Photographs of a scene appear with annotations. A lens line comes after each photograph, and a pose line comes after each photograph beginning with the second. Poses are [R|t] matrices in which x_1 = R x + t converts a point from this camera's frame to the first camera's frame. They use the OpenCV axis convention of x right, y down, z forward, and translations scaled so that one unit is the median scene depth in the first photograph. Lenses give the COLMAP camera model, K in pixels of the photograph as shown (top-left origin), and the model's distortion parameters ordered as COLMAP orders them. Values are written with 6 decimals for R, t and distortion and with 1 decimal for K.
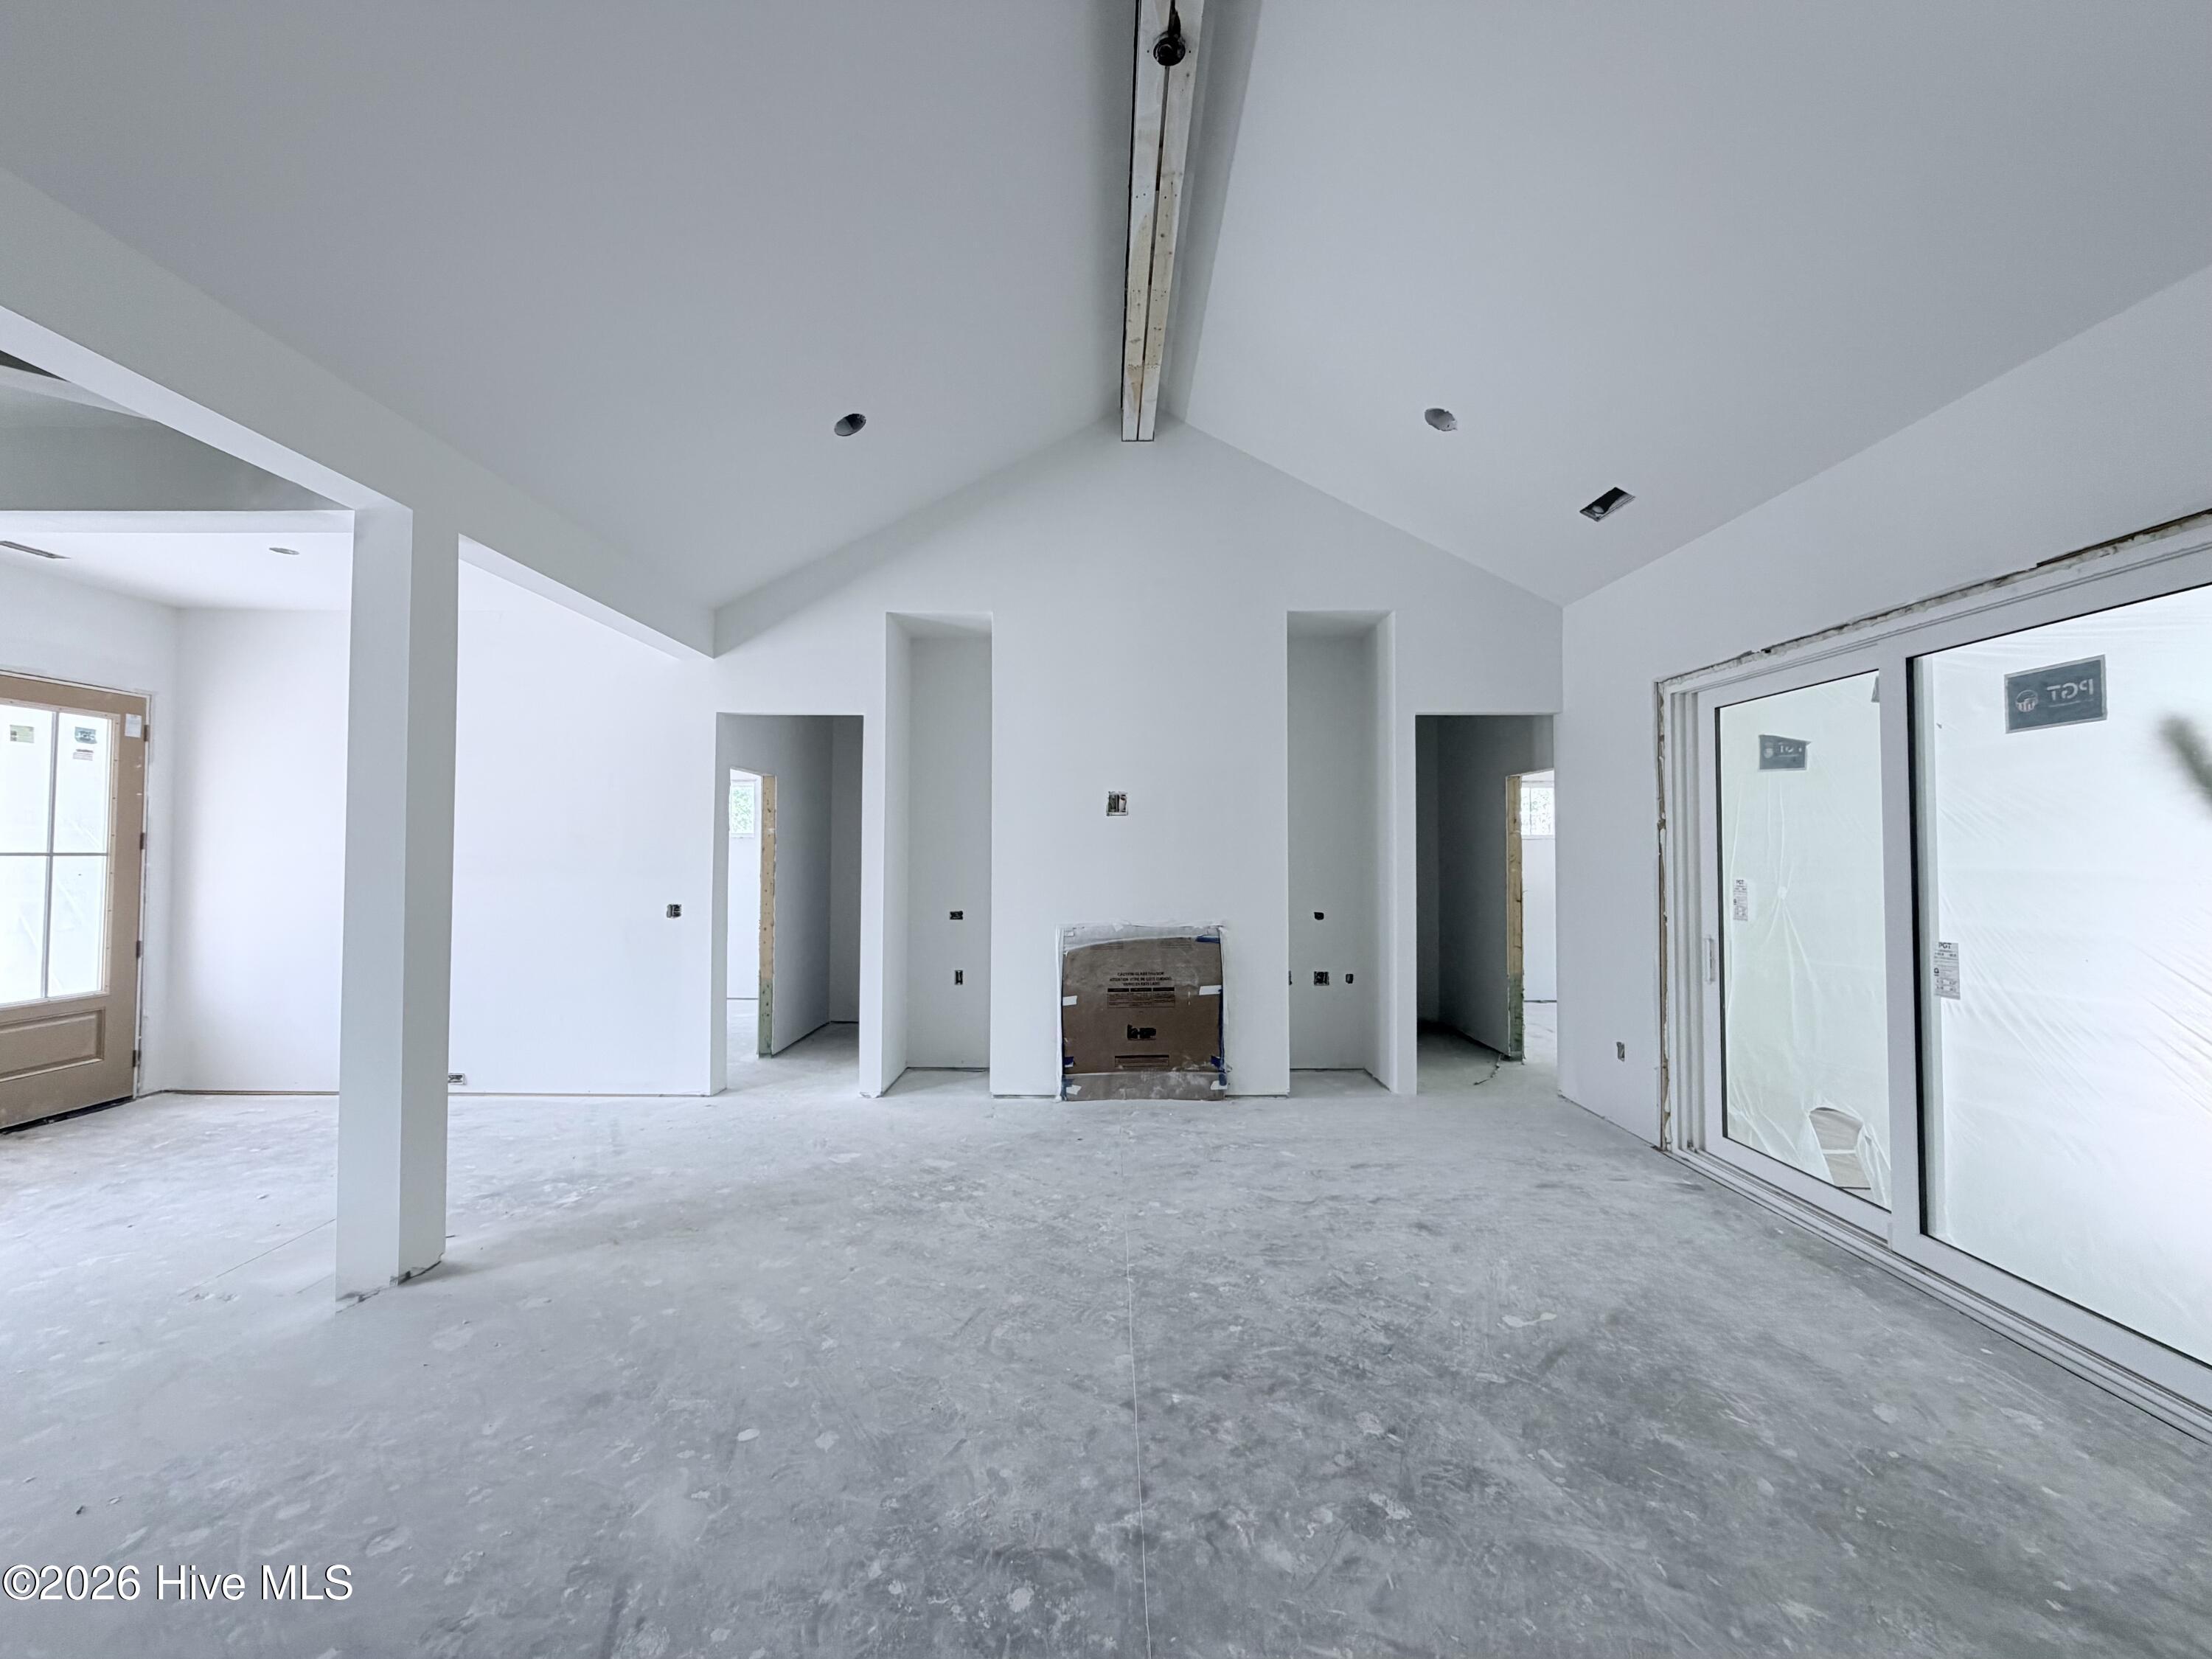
lens RADIAL K [[886.3, 0, 1098.4], [0, 886.3, 833.7], [0, 0, 1]] dist [0.002838, 0.000217]
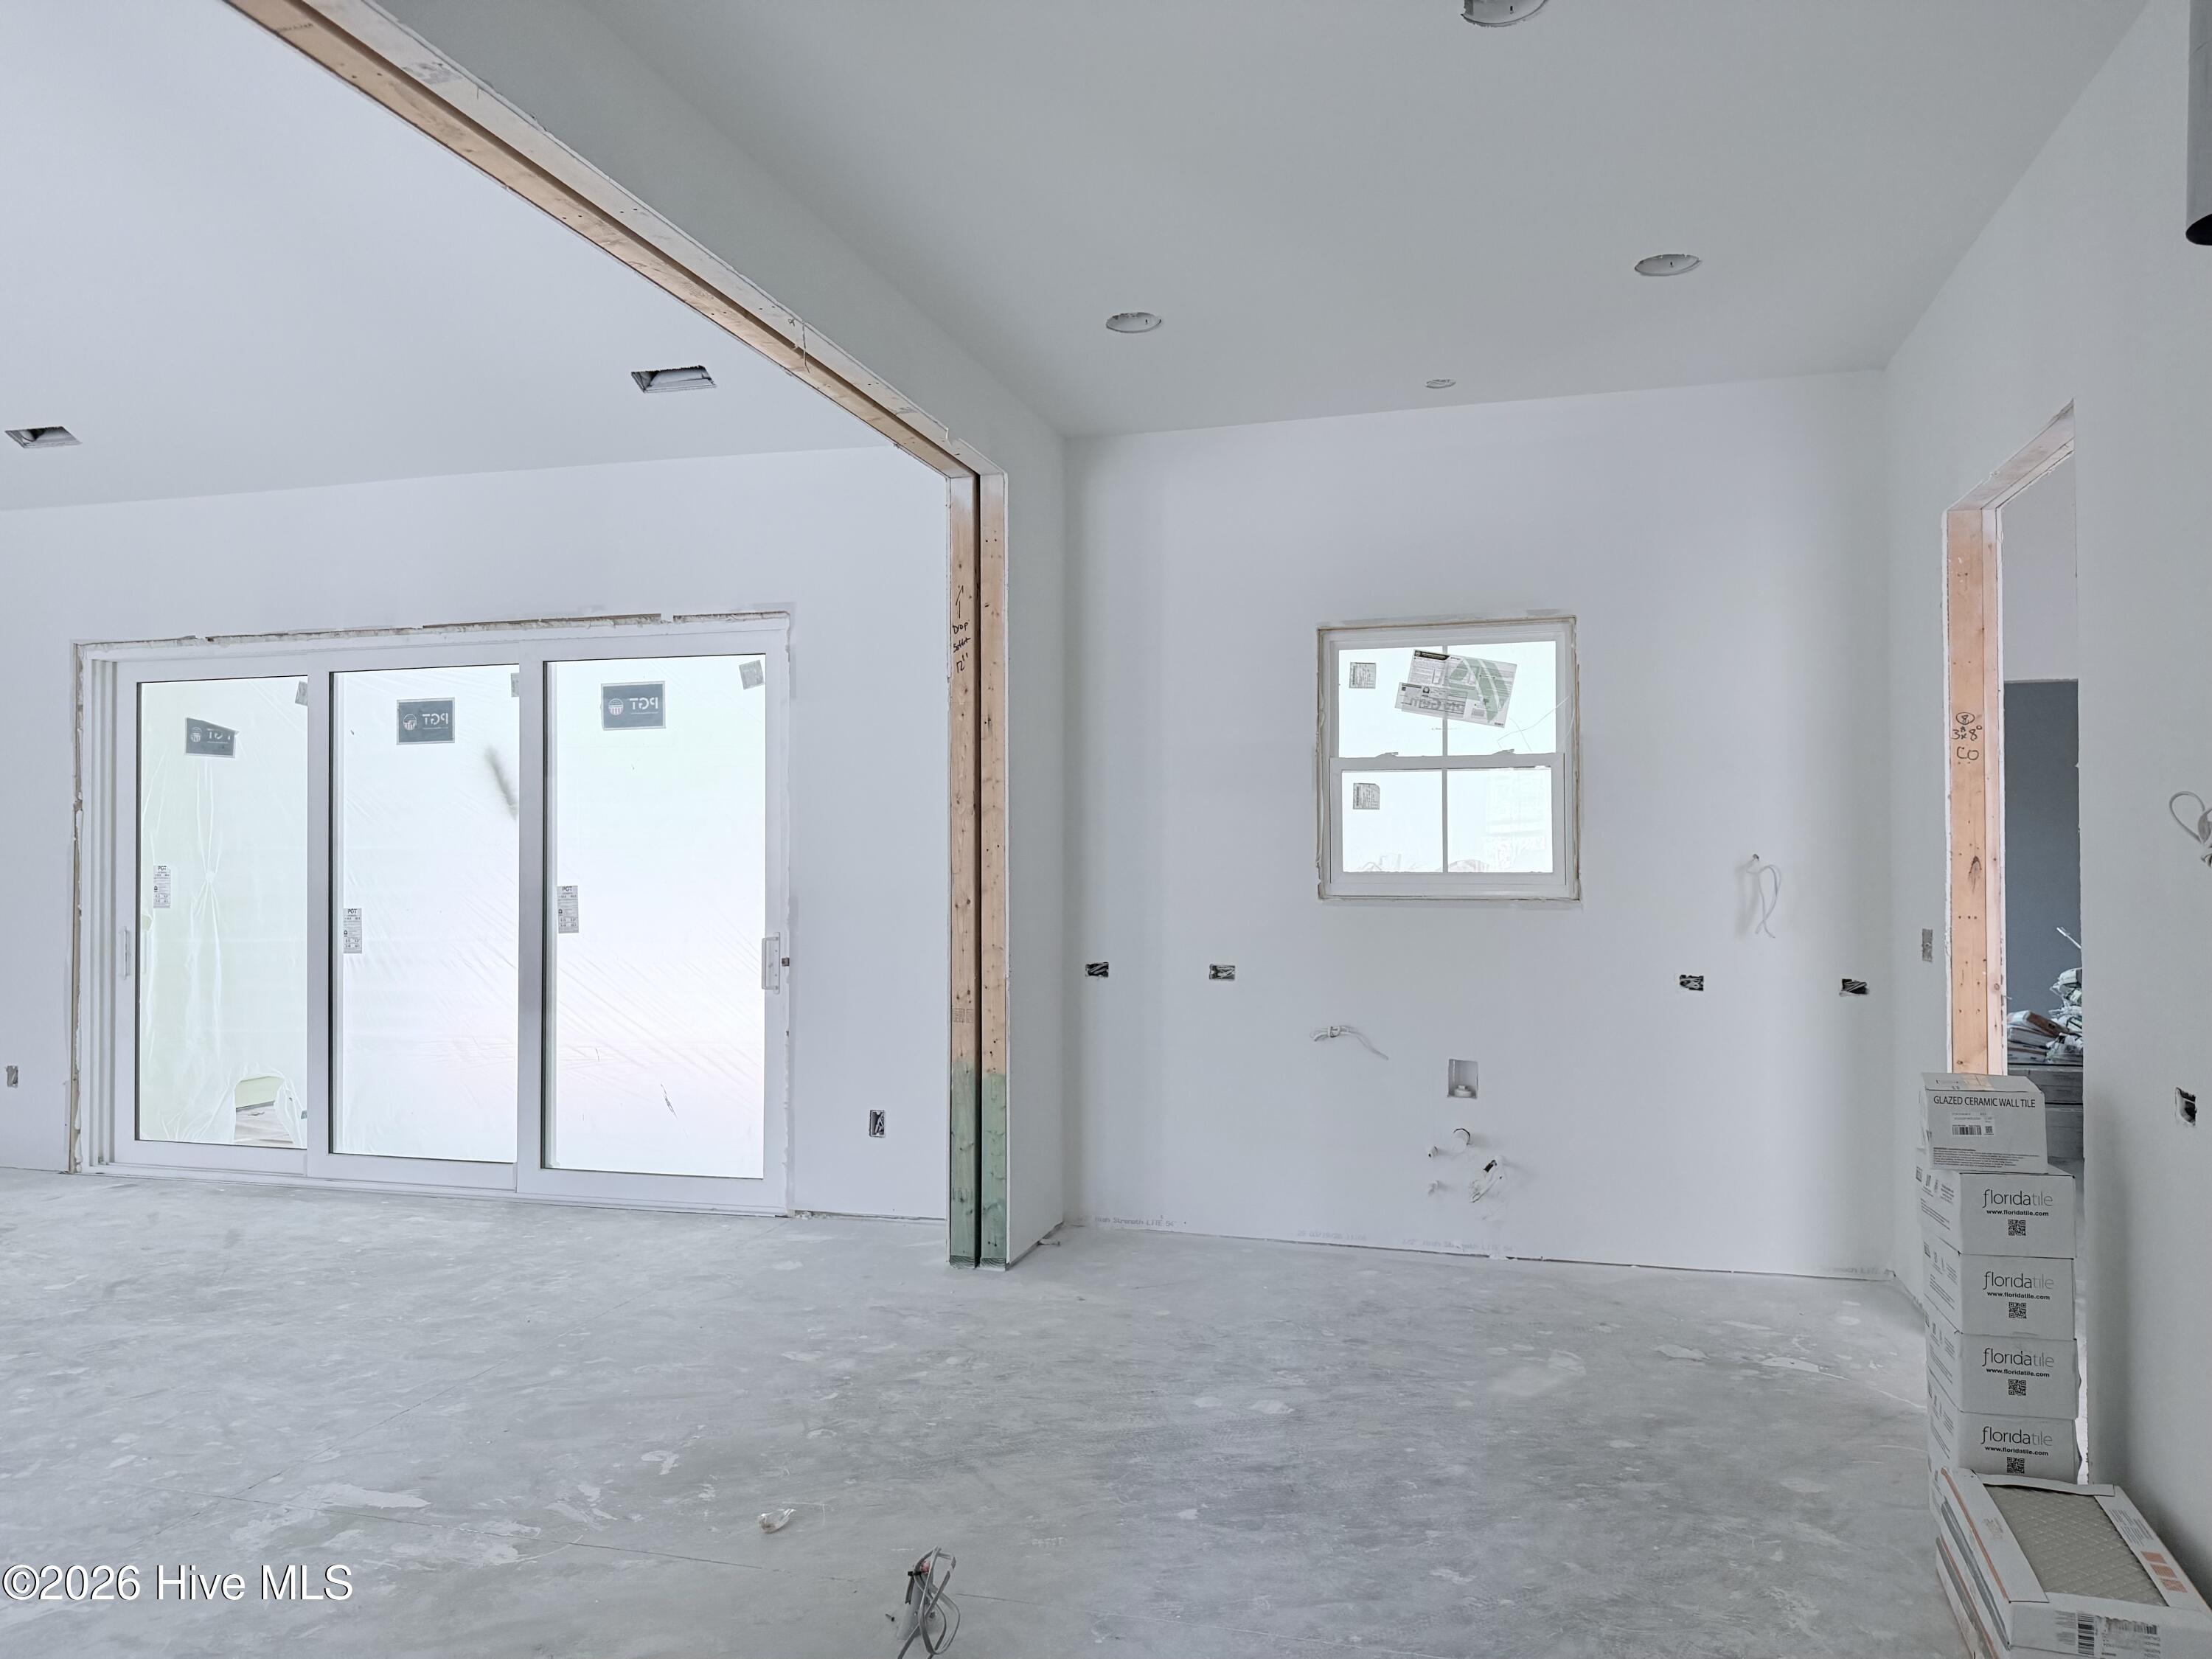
lens RADIAL K [[1500.7, 0, 1114.4], [0, 1500.7, 841.9], [0, 0, 1]] dist [0.007050, -0.035740]
pose [[0.240543, 0.011559, 0.970570, -0.590402], [-0.019327, 0.999788, -0.007117, 0.017293], [-0.970446, -0.017046, 0.240716, -0.381346]]
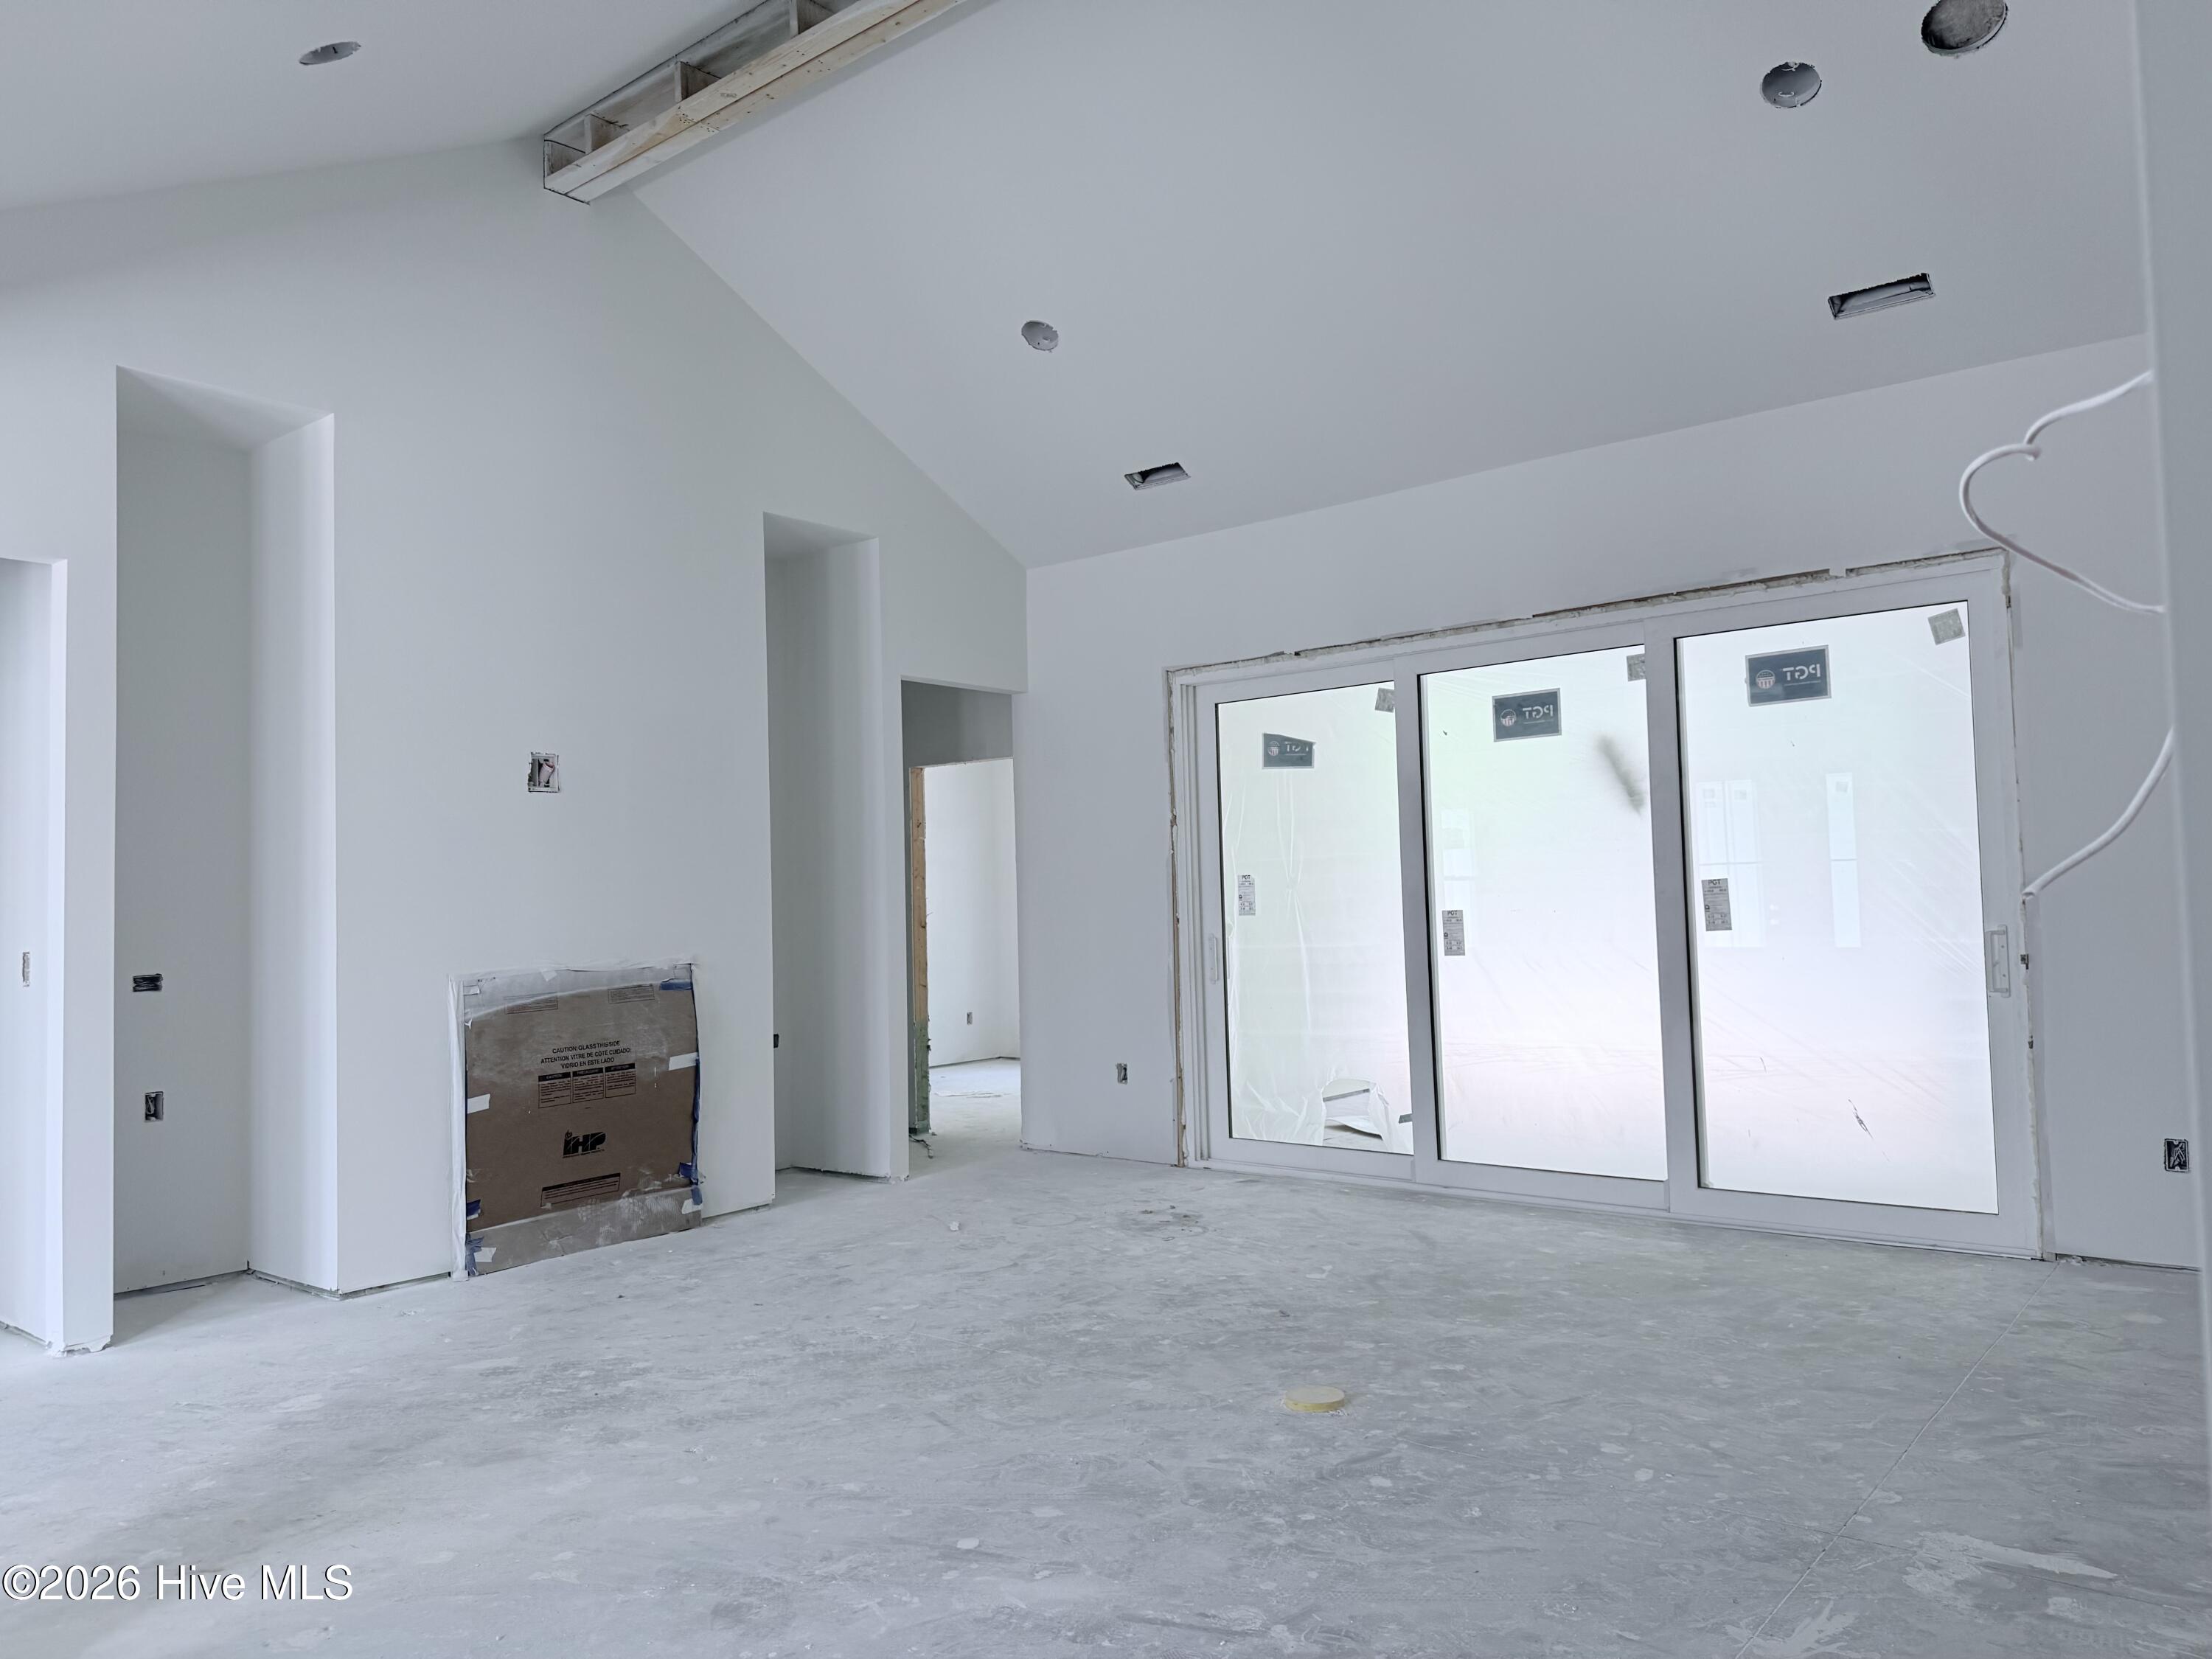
lens RADIAL K [[1524.7, 0, 1123.6], [0, 1524.7, 827.5], [0, 0, 1]] dist [0.075393, -0.111676]
pose [[0.626723, 0.022132, 0.778928, -0.700606], [0.010385, 0.999271, -0.036748, 0.058712], [-0.779173, 0.031120, 0.626036, 0.025480]]
